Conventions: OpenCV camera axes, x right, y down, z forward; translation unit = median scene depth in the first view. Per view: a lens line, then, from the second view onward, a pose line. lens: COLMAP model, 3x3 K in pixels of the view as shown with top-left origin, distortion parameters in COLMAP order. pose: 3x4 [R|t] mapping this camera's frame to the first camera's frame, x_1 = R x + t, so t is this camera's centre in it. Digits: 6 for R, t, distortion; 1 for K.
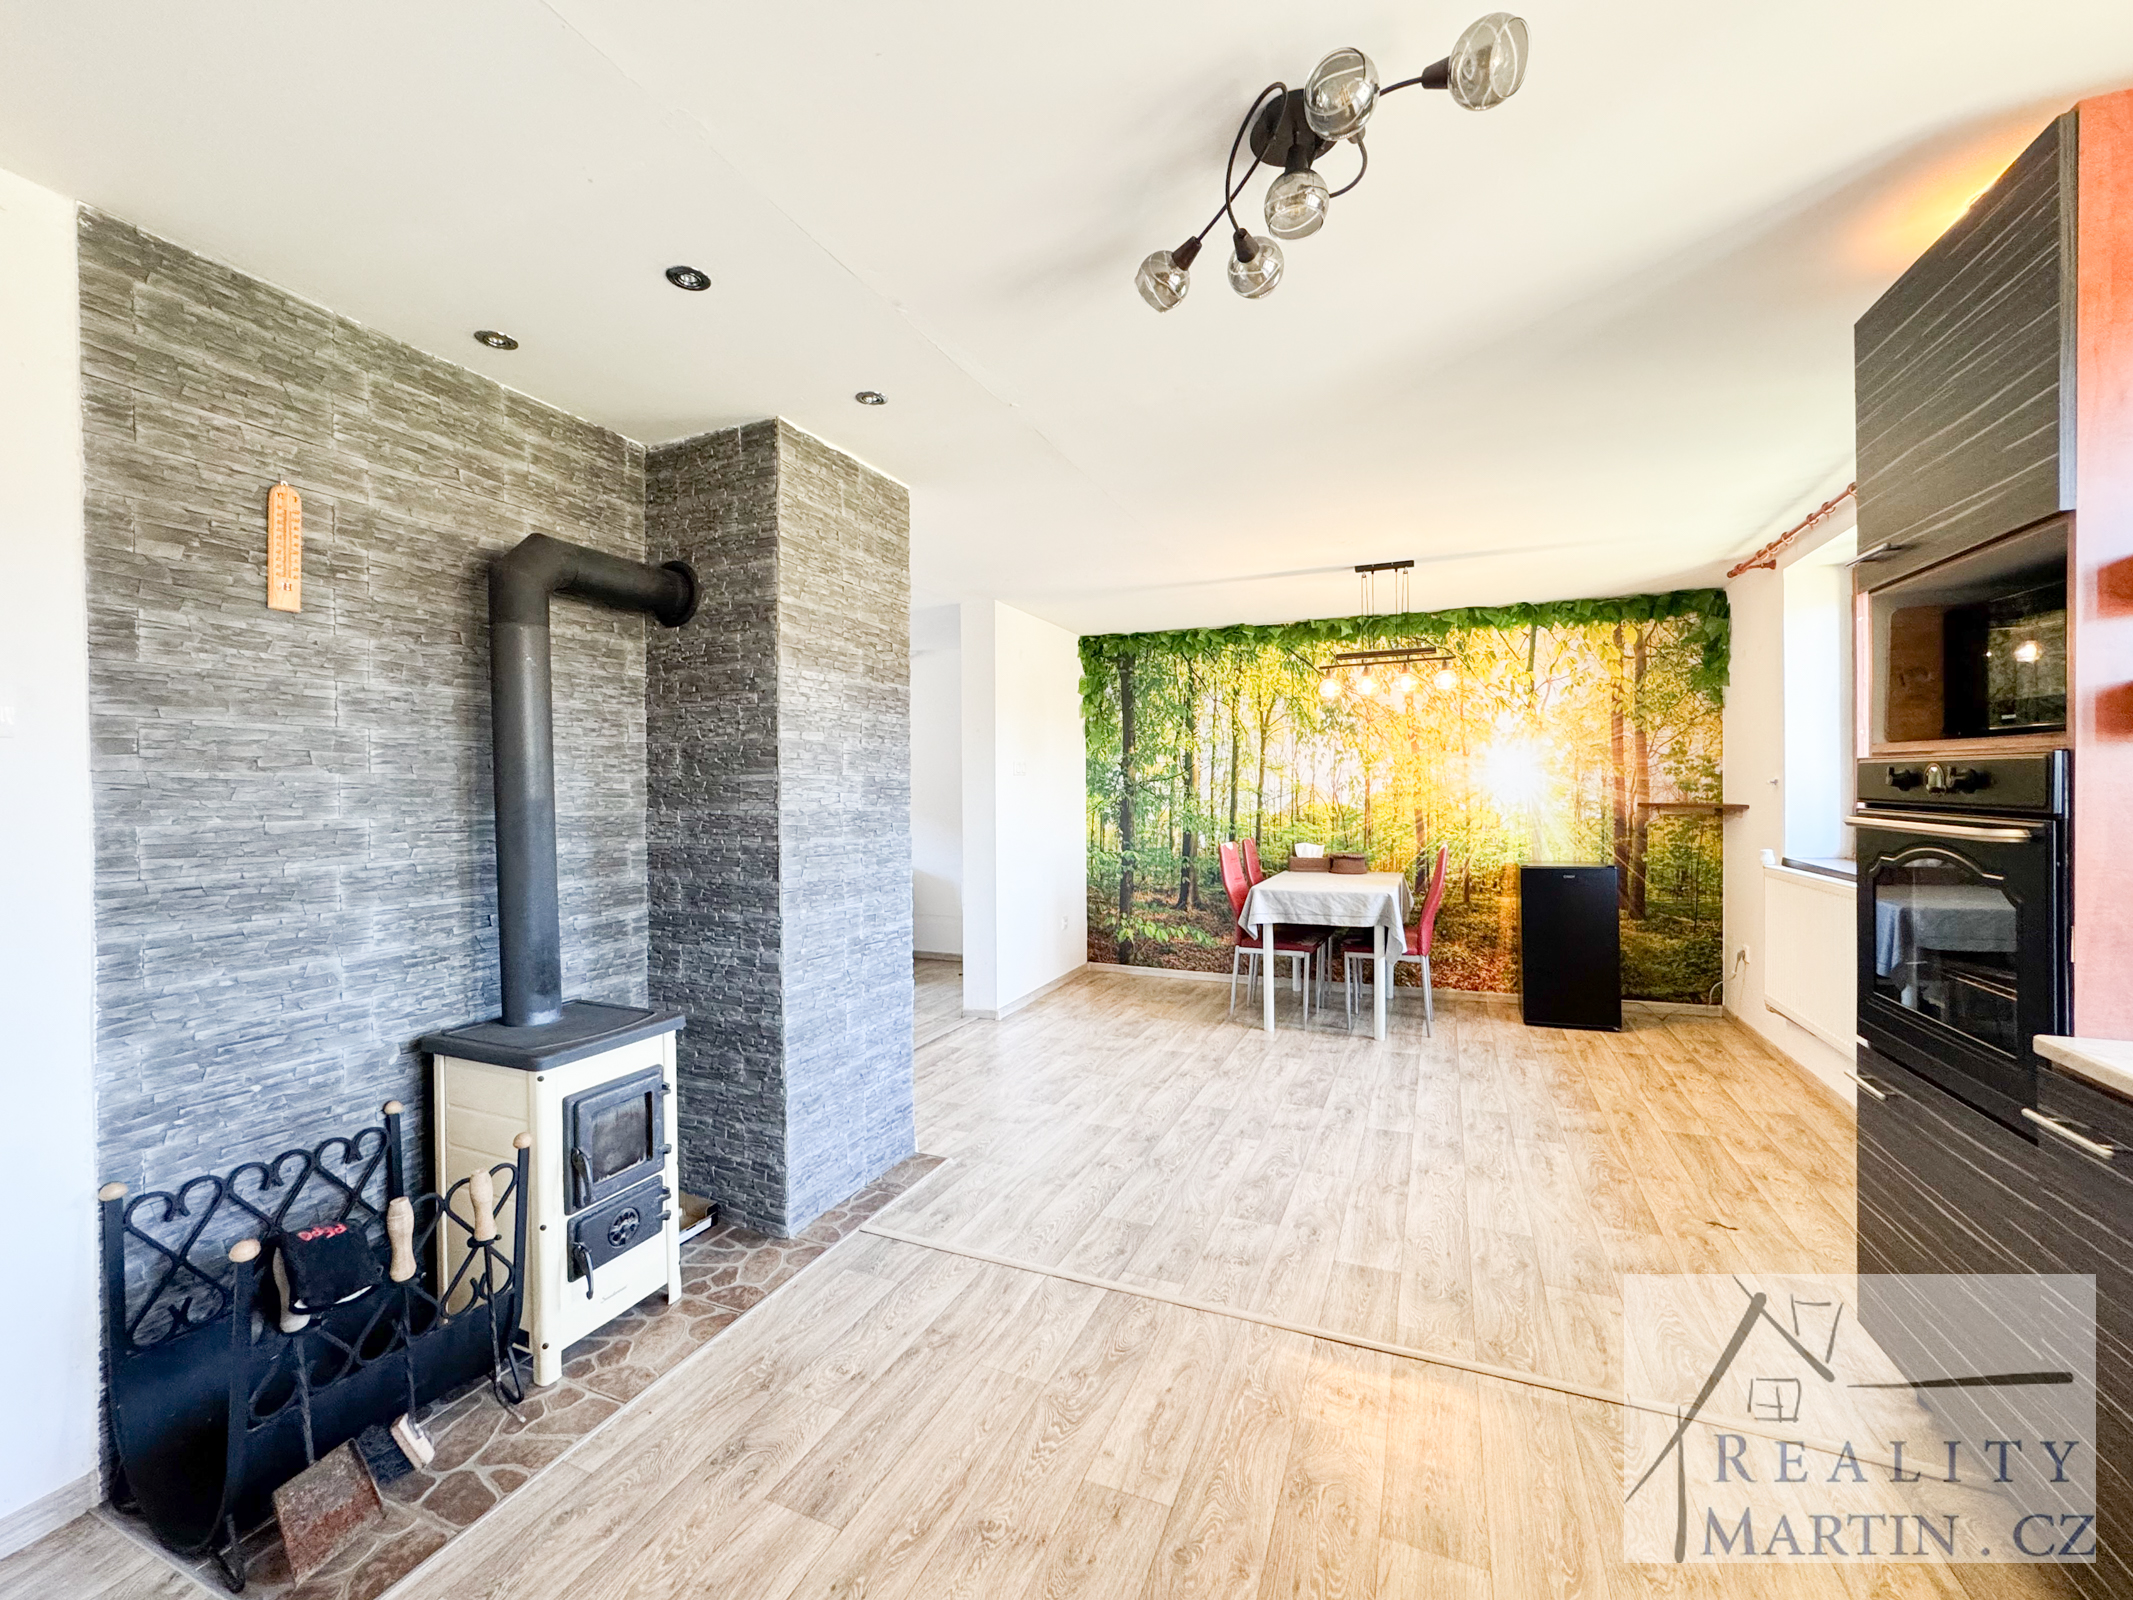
lens RADIAL K [[898.3, 0, 1056.9], [0, 898.3, 799.7], [0, 0, 1]] dist [-0.038093, 0.020793]
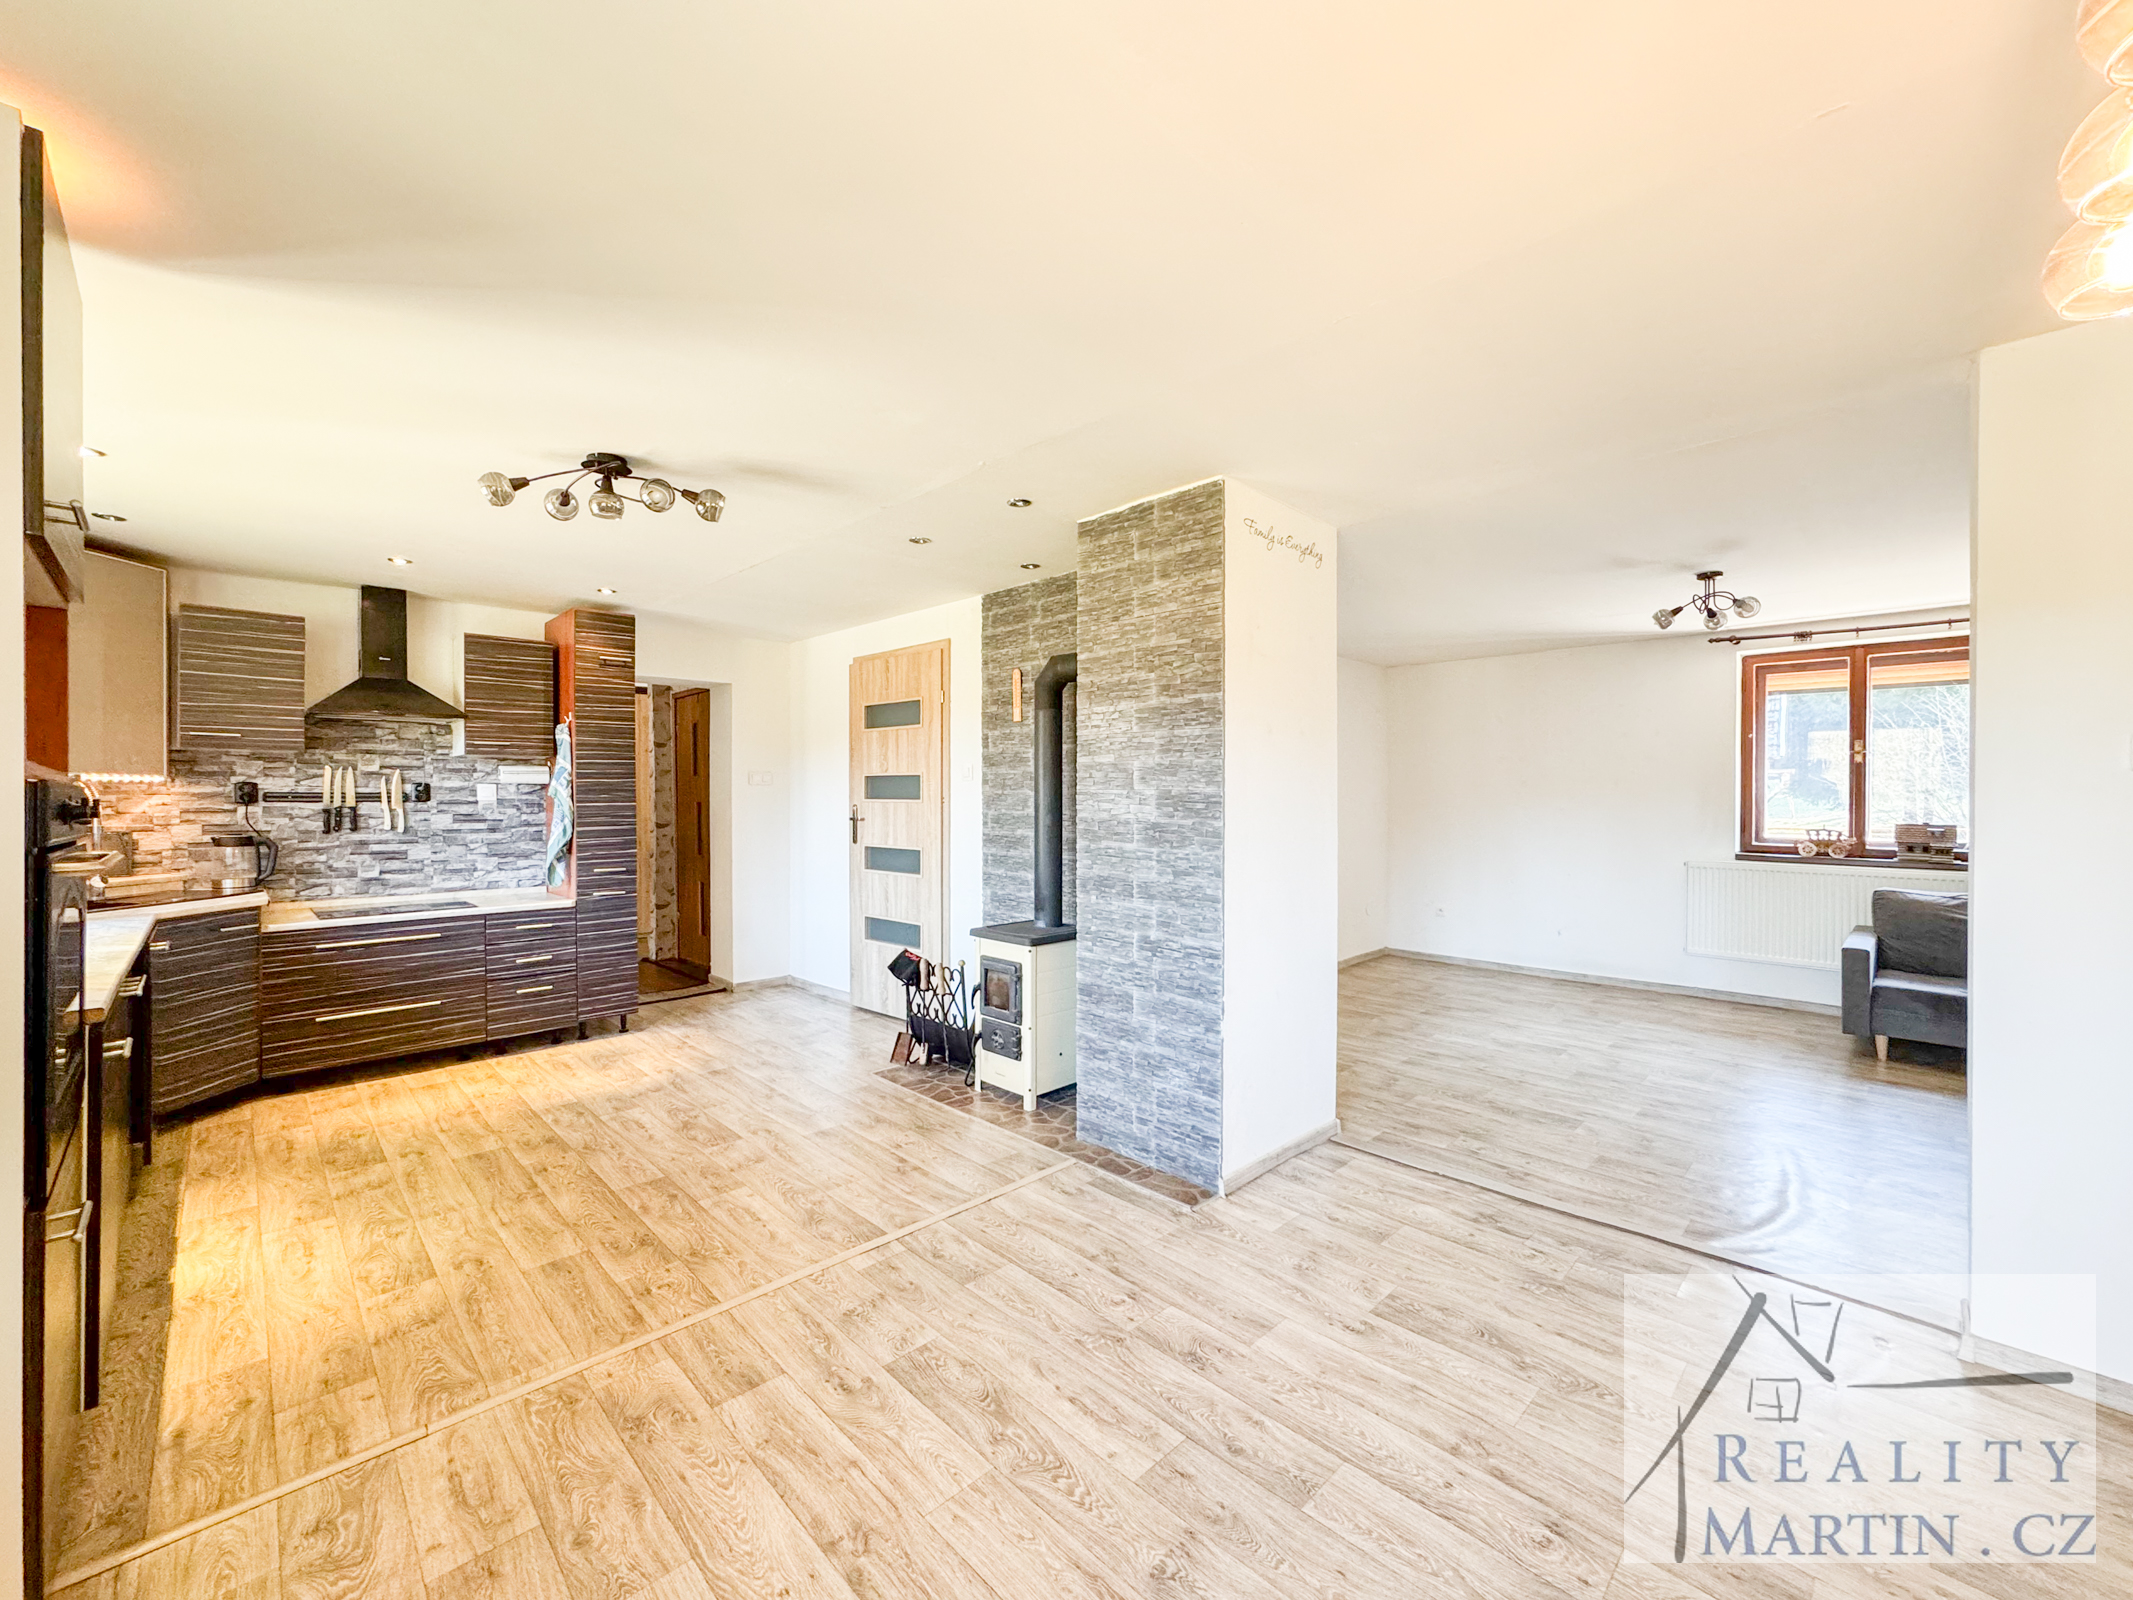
lens RADIAL K [[898.3, 0, 1056.9], [0, 898.3, 799.7], [0, 0, 1]] dist [-0.038093, 0.020793]
pose [[-0.402067, 0.017111, -0.915450, 0.865208], [-0.003808, 0.999785, 0.020360, -0.038037], [0.915602, 0.011672, -0.401916, 1.399668]]
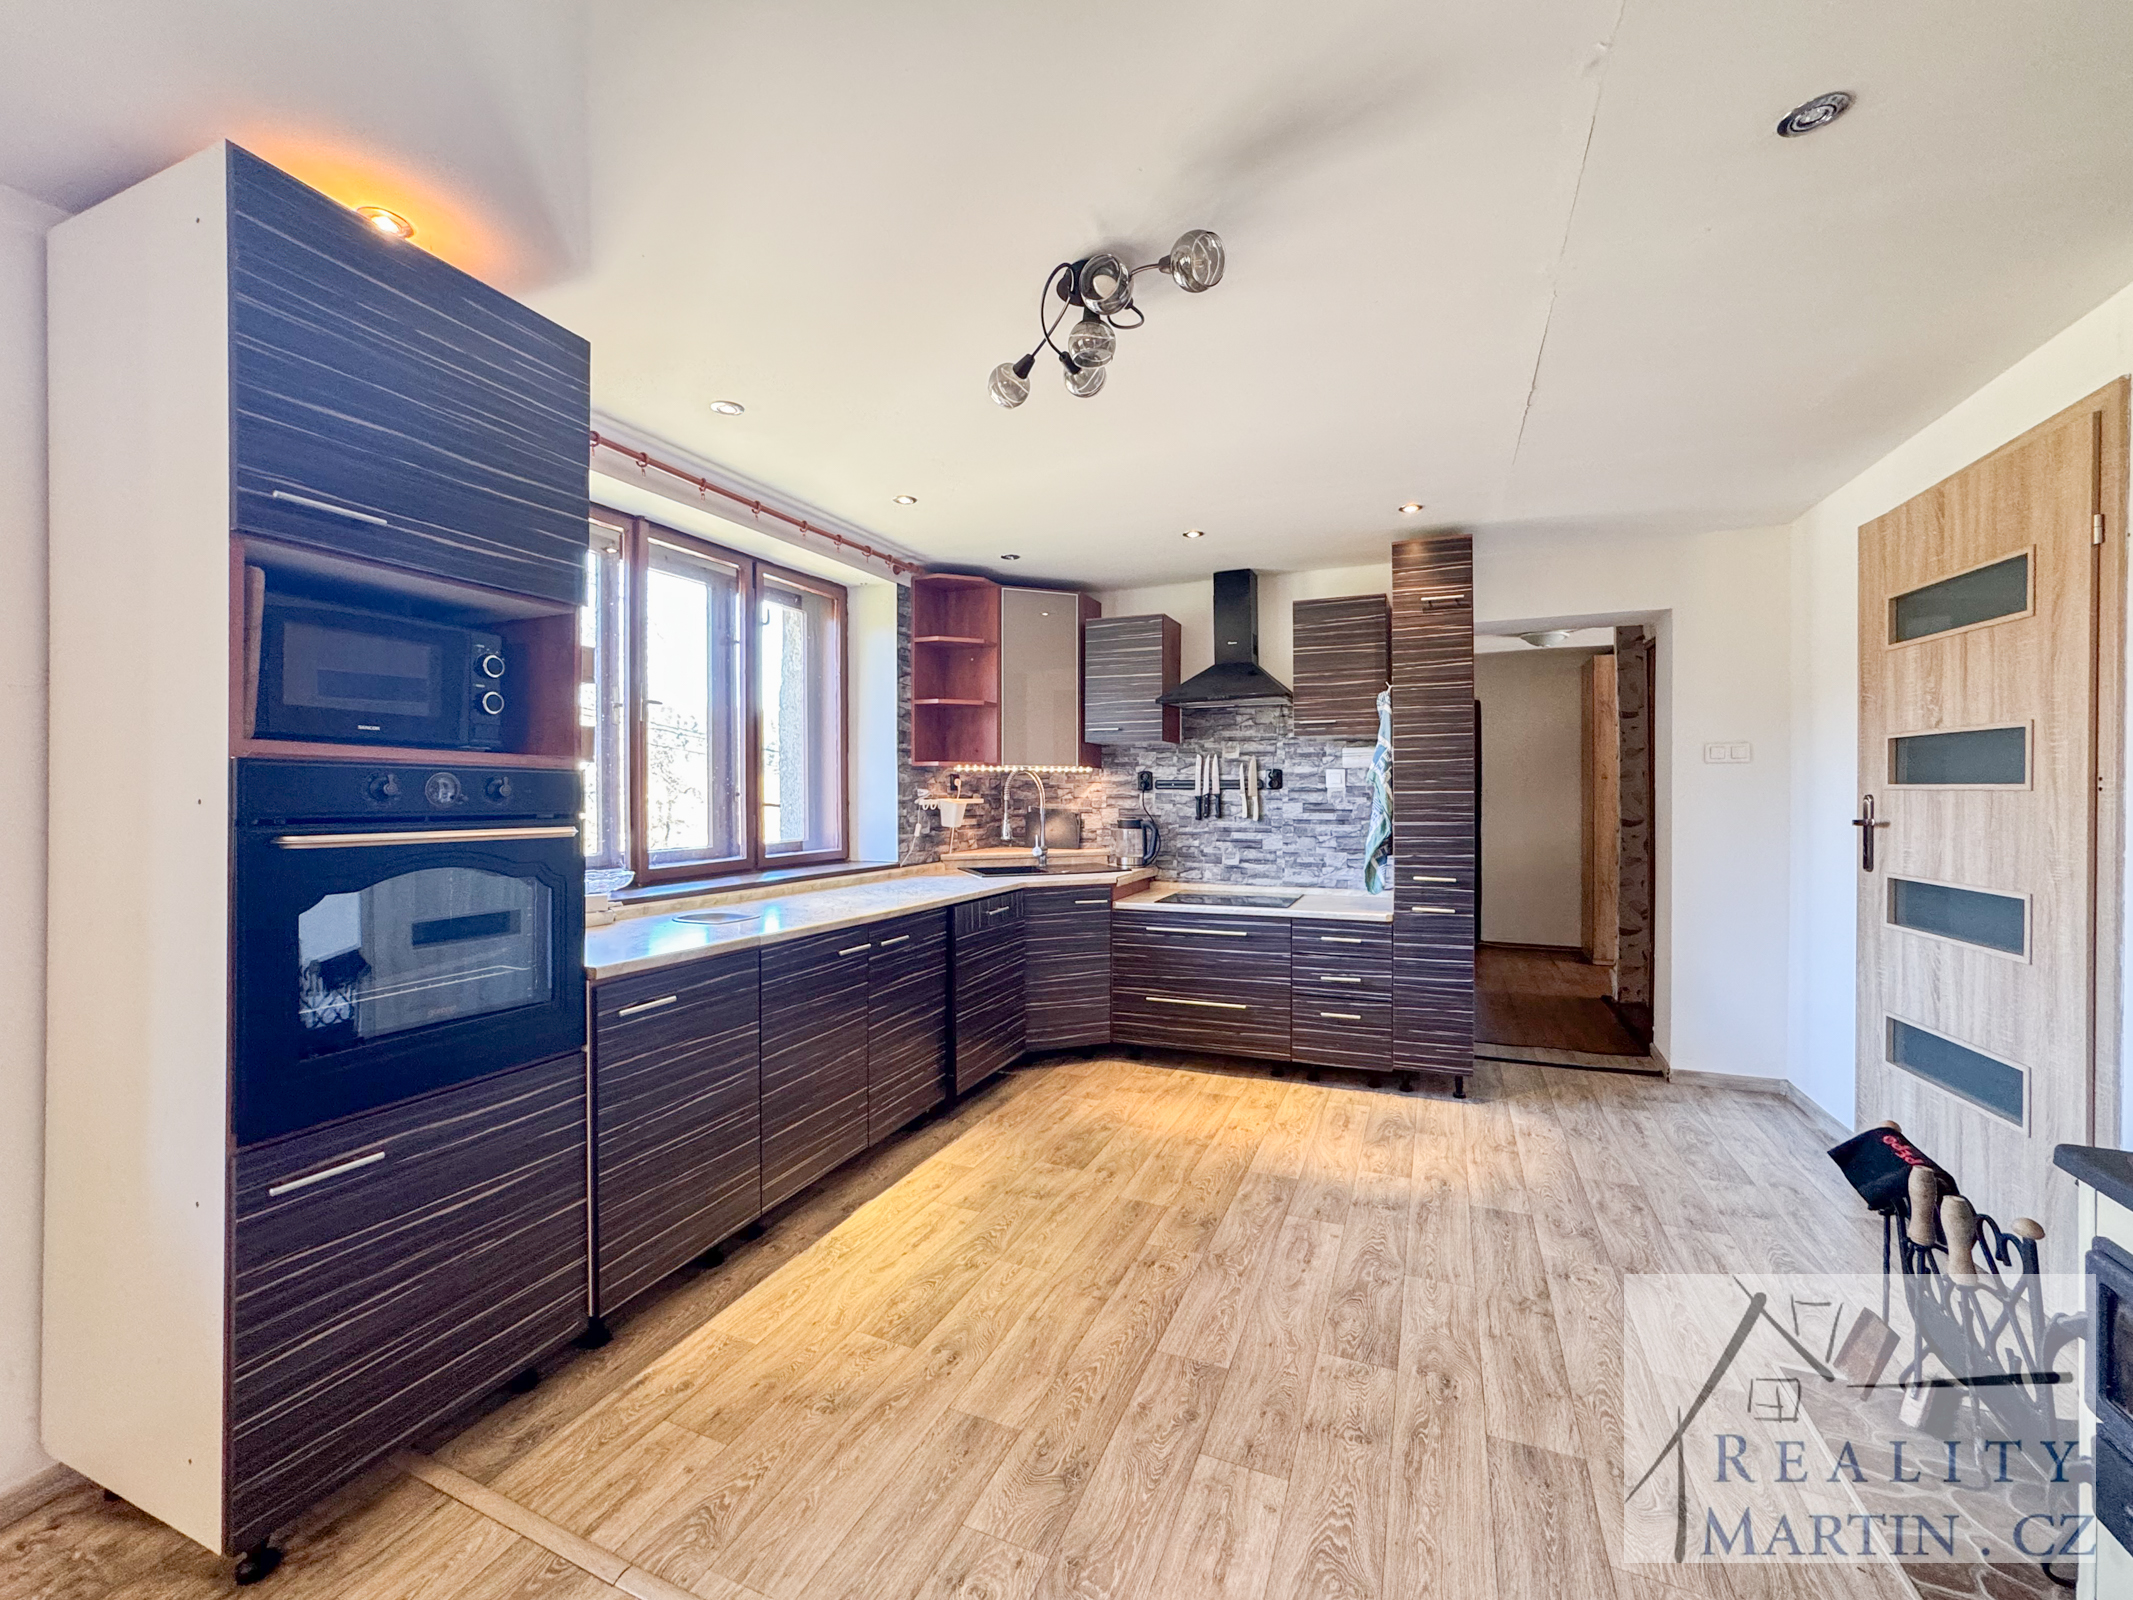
lens RADIAL K [[880.6, 0, 1056.8], [0, 880.6, 803.0], [0, 0, 1]] dist [-0.001757, 0.000115]
pose [[-0.999872, 0.014564, 0.006588, 0.167106], [0.014726, 0.999575, 0.025165, -0.015397], [-0.006219, 0.025259, -0.999662, 1.201228]]
